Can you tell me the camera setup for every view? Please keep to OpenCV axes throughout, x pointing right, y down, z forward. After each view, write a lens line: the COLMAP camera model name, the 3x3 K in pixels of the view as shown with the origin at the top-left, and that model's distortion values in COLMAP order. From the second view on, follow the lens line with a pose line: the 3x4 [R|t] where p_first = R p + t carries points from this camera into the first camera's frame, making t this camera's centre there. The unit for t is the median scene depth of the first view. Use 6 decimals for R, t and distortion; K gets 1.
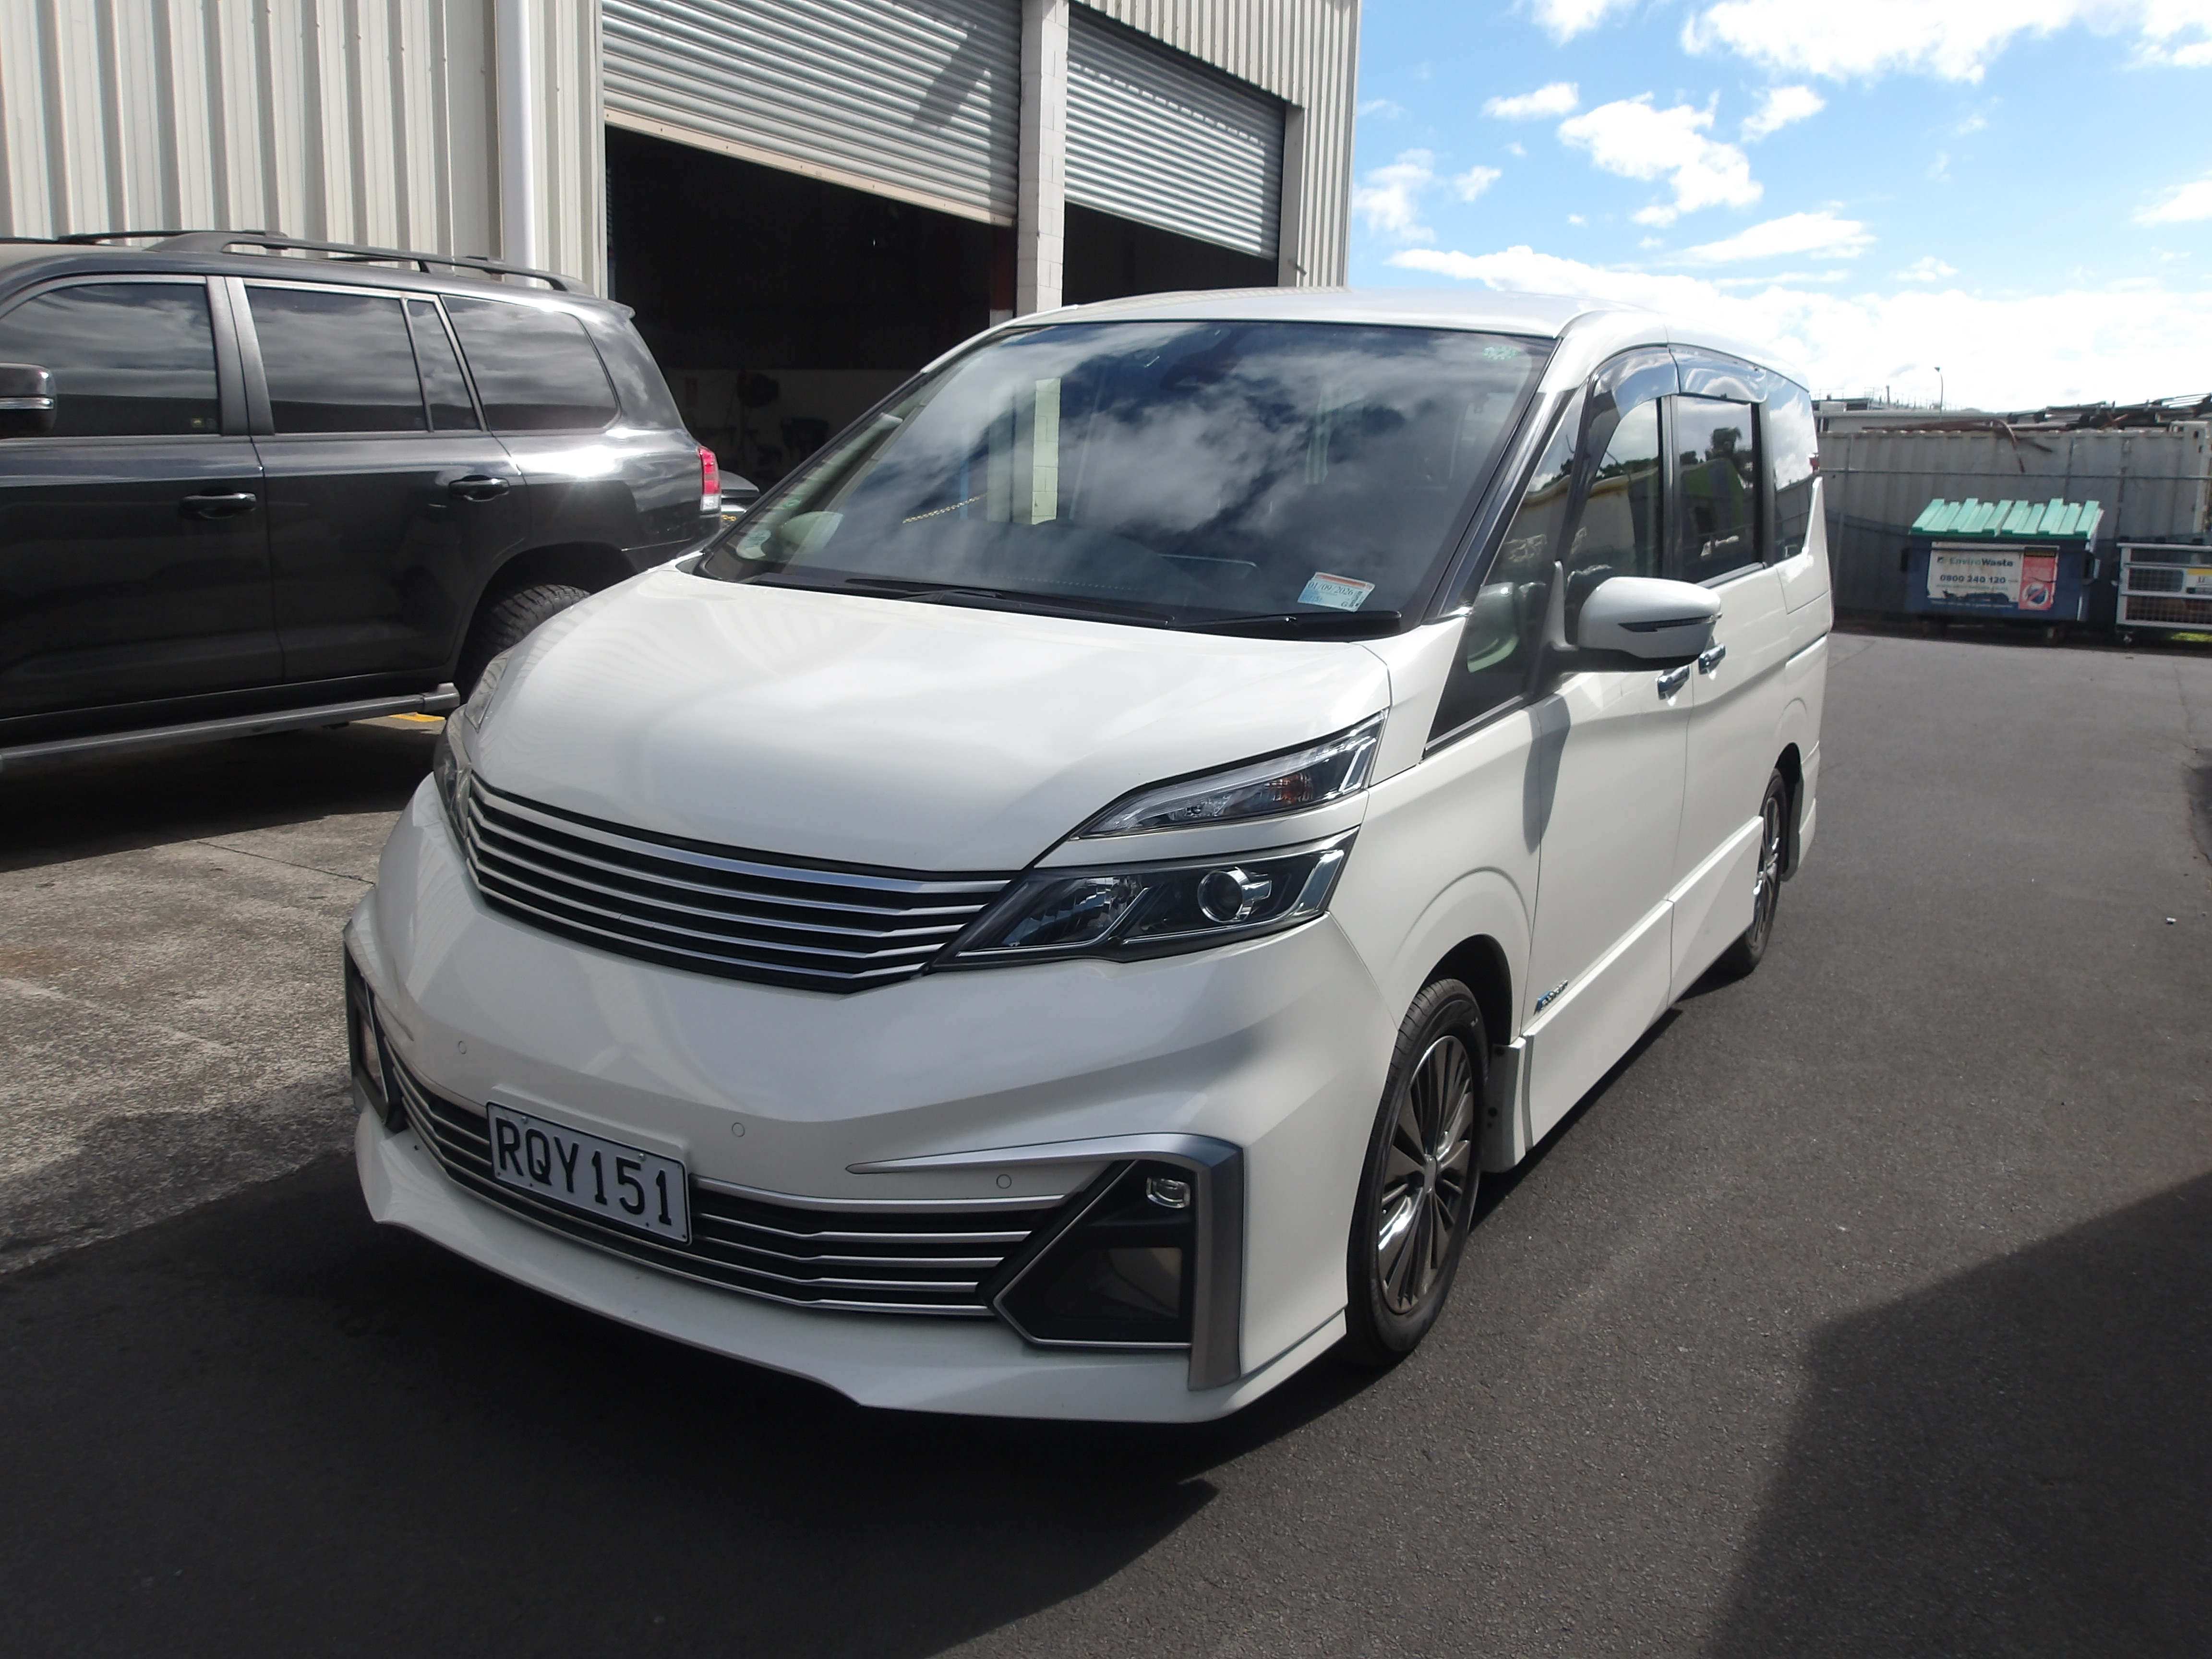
lens RADIAL K [[1815.2, 0, 1106.0], [0, 1815.2, 829.5], [0, 0, 1]] dist [0.010839, 0.002308]
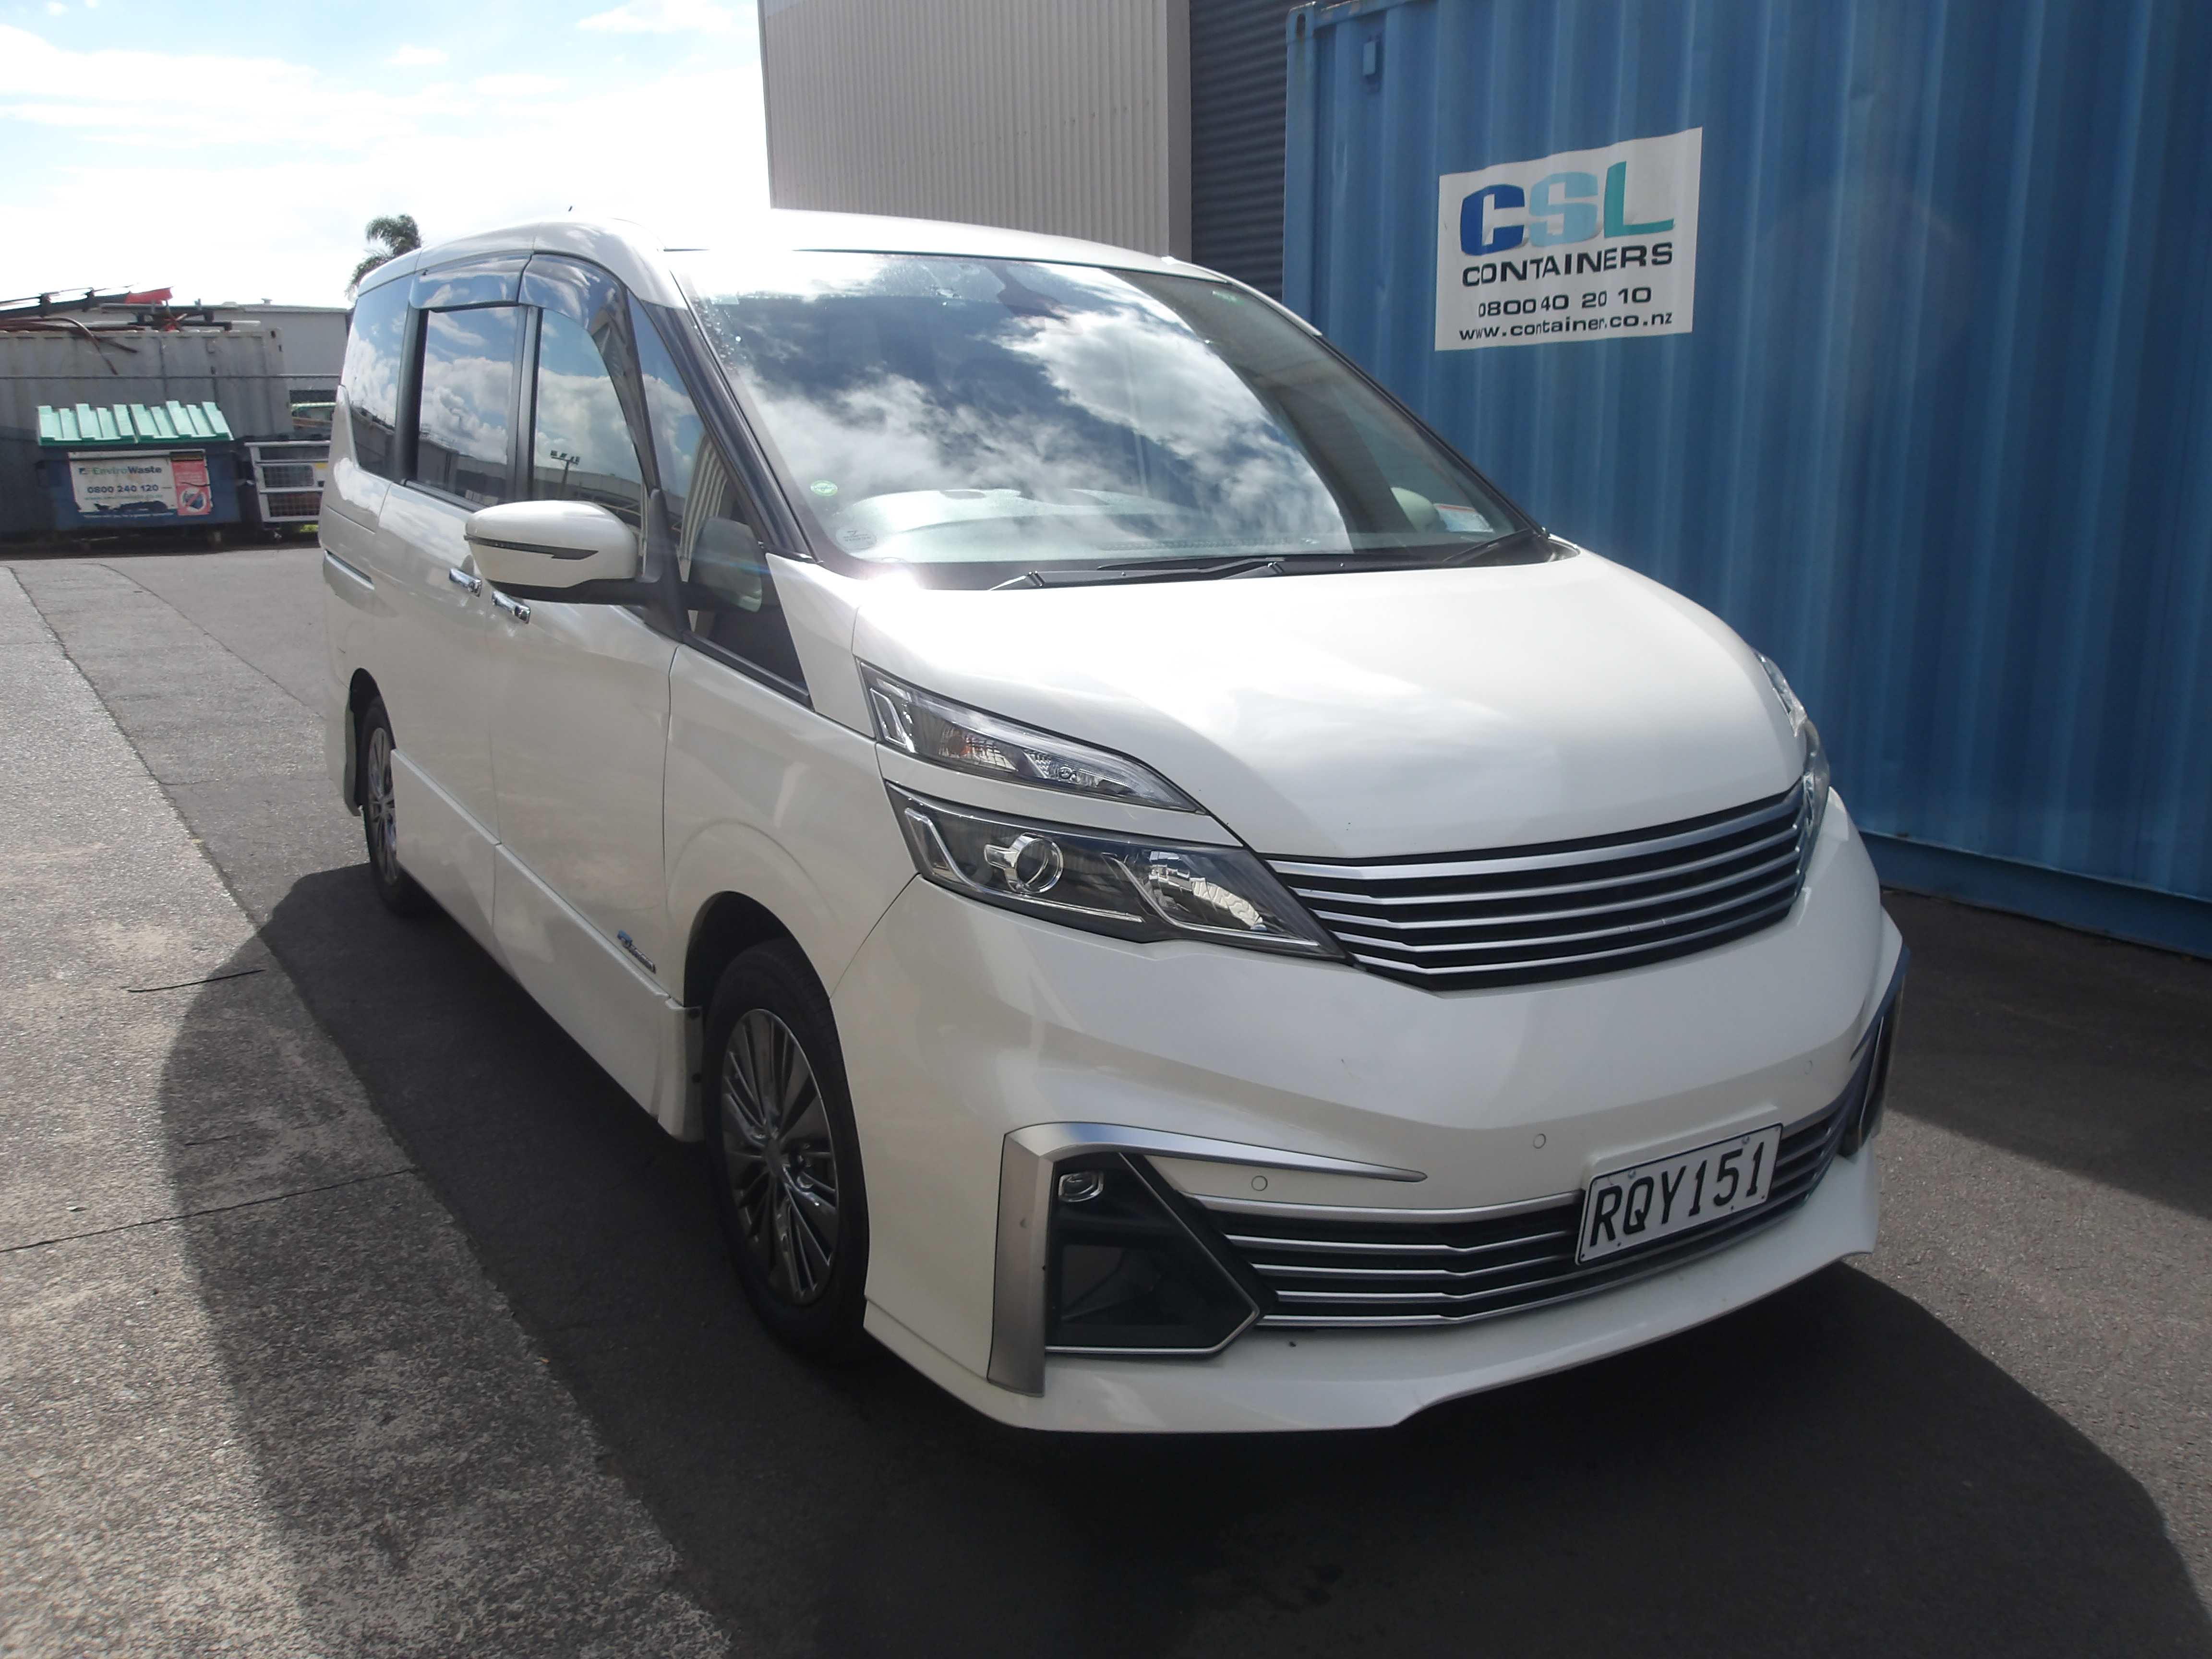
lens RADIAL K [[1801.3, 0, 1136.1], [0, 1801.3, 848.1], [0, 0, 1]] dist [0.002254, 0.009271]
pose [[0.462686, -0.250408, 0.850422, -0.192944], [0.192100, 0.964806, 0.179574, -0.034501], [-0.865459, 0.080279, 0.494505, 0.125403]]
